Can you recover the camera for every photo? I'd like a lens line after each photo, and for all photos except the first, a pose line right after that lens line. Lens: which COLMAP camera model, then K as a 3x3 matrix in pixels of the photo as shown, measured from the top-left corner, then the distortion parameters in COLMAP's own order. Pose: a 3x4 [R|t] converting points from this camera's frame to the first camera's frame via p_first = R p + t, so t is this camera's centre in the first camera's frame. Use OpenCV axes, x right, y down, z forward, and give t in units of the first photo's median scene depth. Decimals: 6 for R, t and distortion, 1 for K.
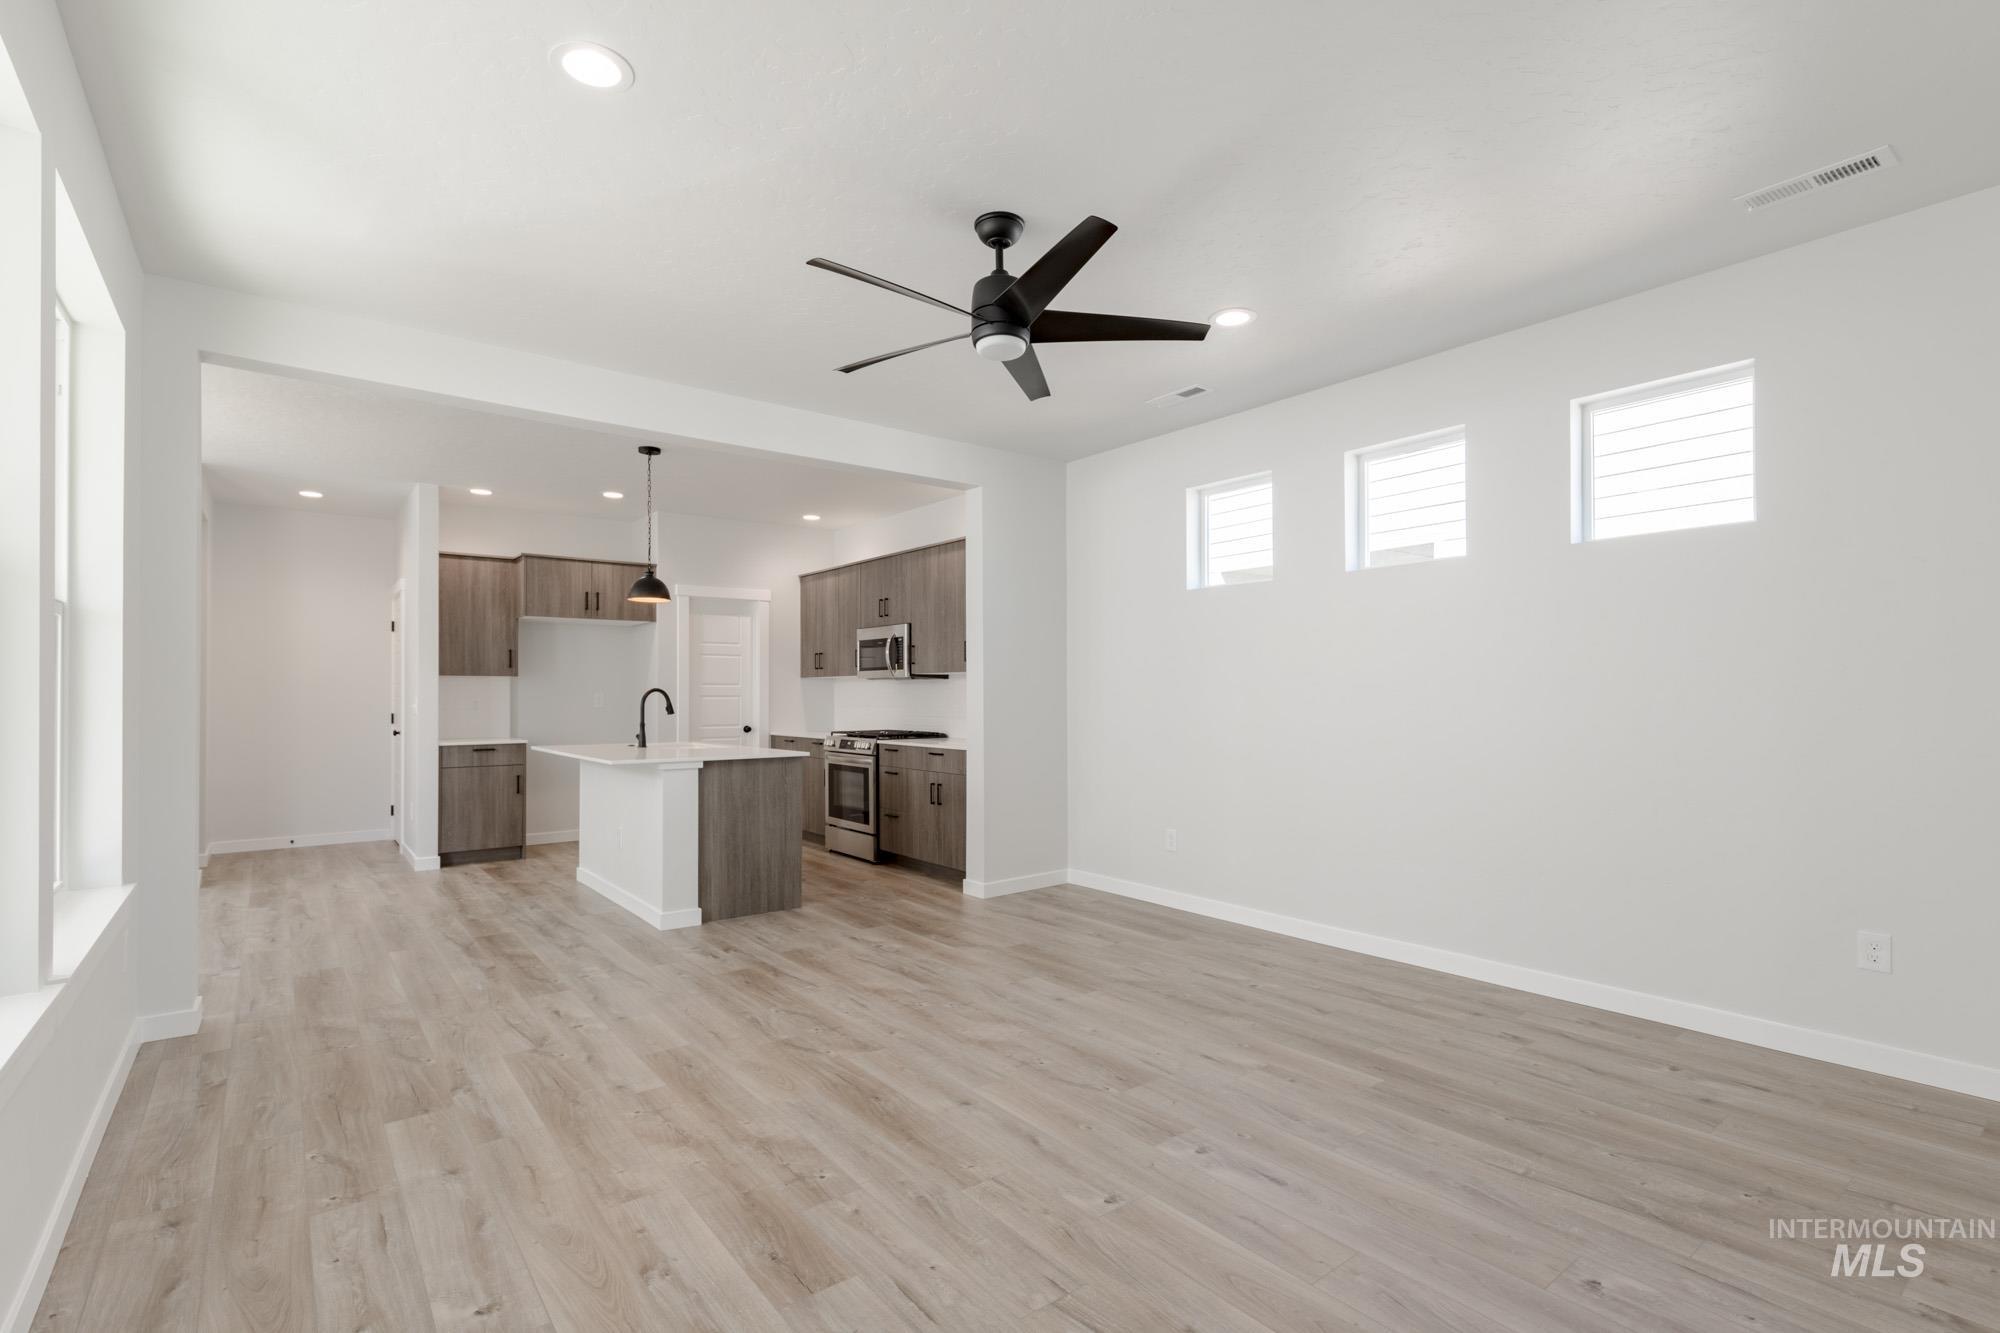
lens RADIAL K [[940.4, 0, 969.6], [0, 940.4, 676.5], [0, 0, 1]] dist [0.000564, -0.000051]
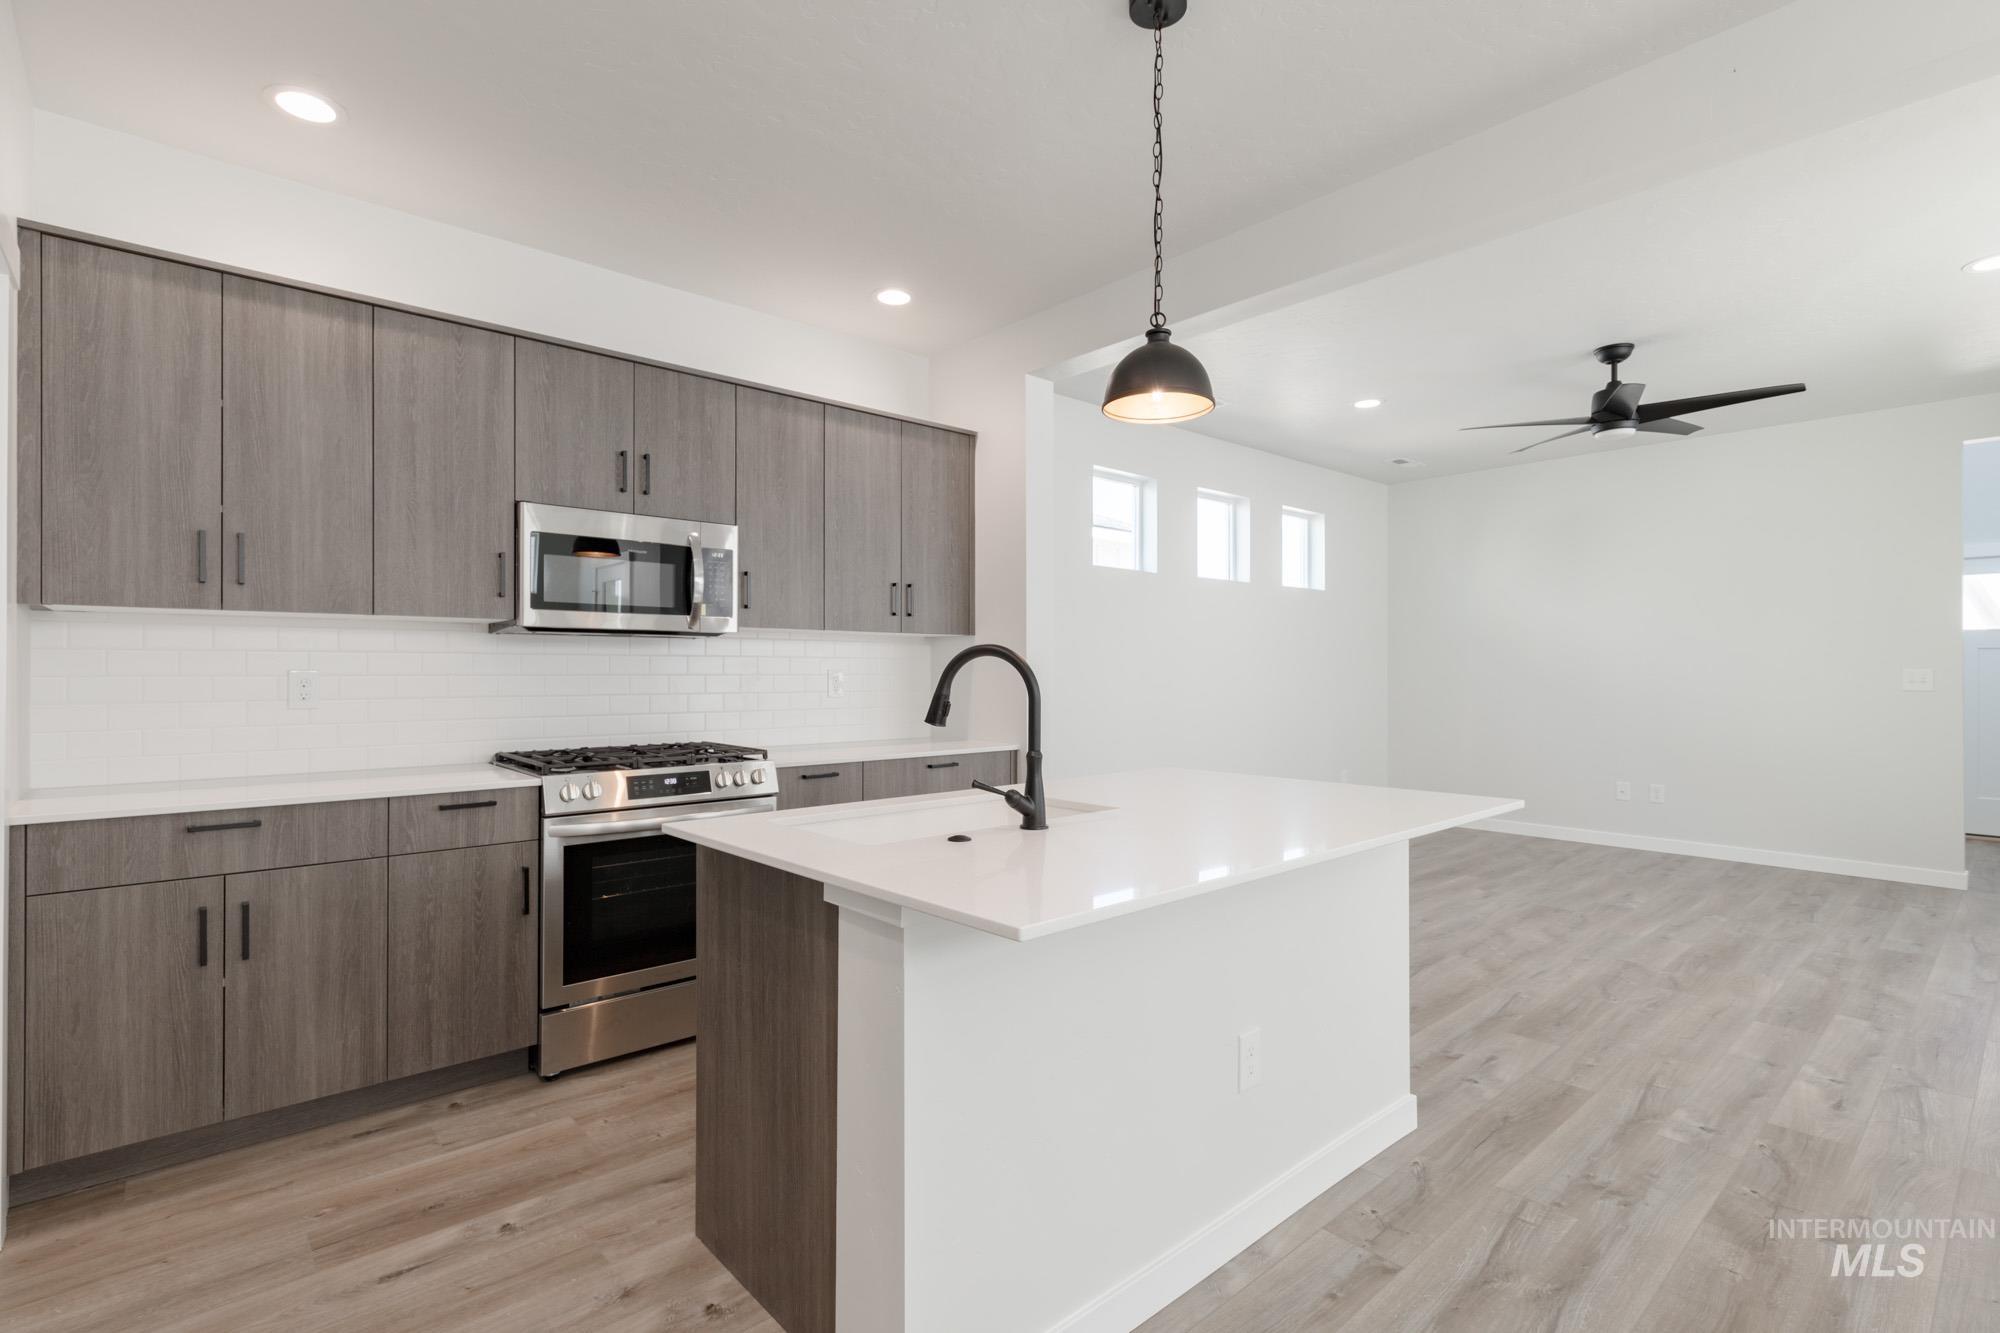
lens RADIAL K [[975.4, 0, 979.3], [0, 975.4, 667.5], [0, 0, 1]] dist [-0.002861, -0.001045]
pose [[-0.099434, 0.004747, 0.995033, -0.611736], [-0.017511, 0.999825, -0.006520, 0.020586], [-0.994890, -0.018072, -0.099333, 0.950637]]
